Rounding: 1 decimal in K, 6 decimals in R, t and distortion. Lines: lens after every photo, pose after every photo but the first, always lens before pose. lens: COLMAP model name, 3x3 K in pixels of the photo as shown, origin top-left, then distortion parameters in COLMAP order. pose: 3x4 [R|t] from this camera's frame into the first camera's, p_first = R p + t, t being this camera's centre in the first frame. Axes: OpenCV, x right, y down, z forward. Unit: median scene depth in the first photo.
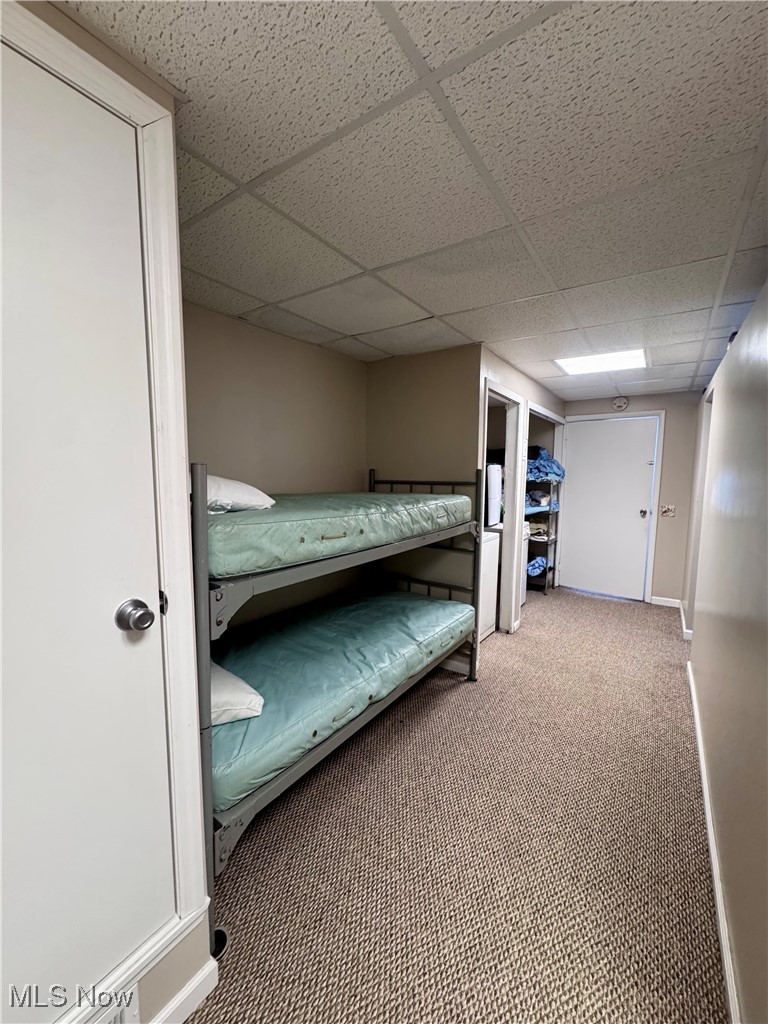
lens RADIAL K [[408.2, 0, 384.0], [0, 408.2, 512.0], [0, 0, 1]] dist [-0.001848, 0.000327]
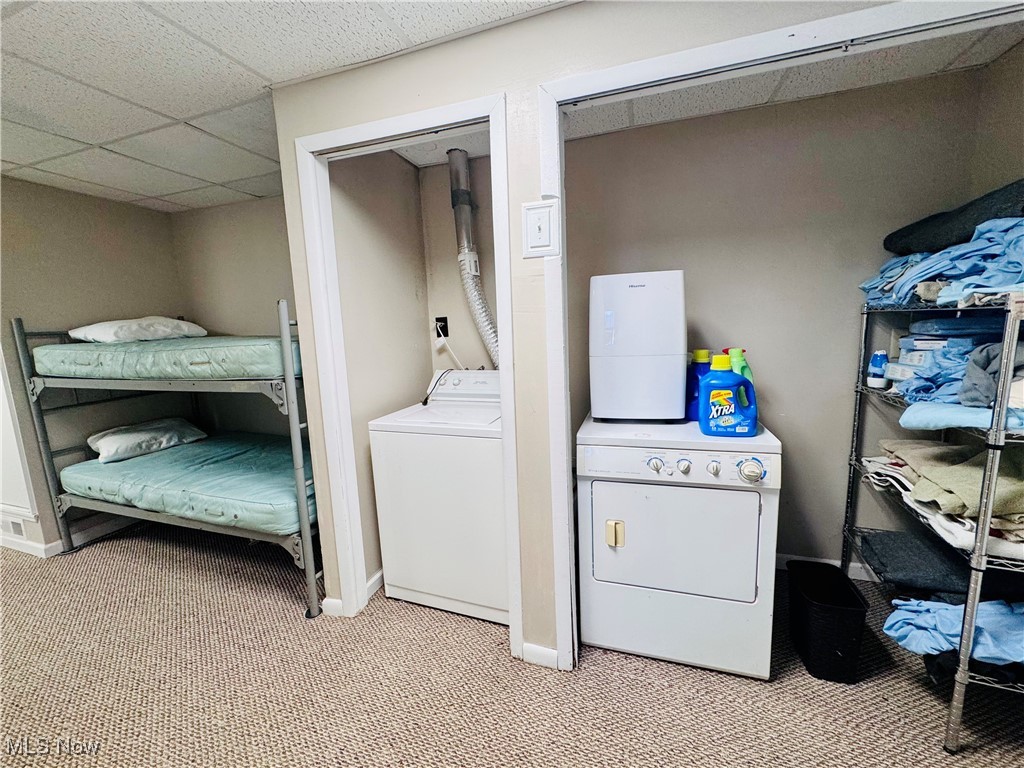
lens RADIAL K [[408.2, 0, 512.0], [0, 408.2, 384.0], [0, 0, 1]] dist [-0.001848, 0.000327]
pose [[0.280259, 0.122071, -0.952131, 1.288096], [-0.059878, 0.992173, 0.109579, -0.090470], [0.958055, 0.026301, 0.285375, 1.568731]]
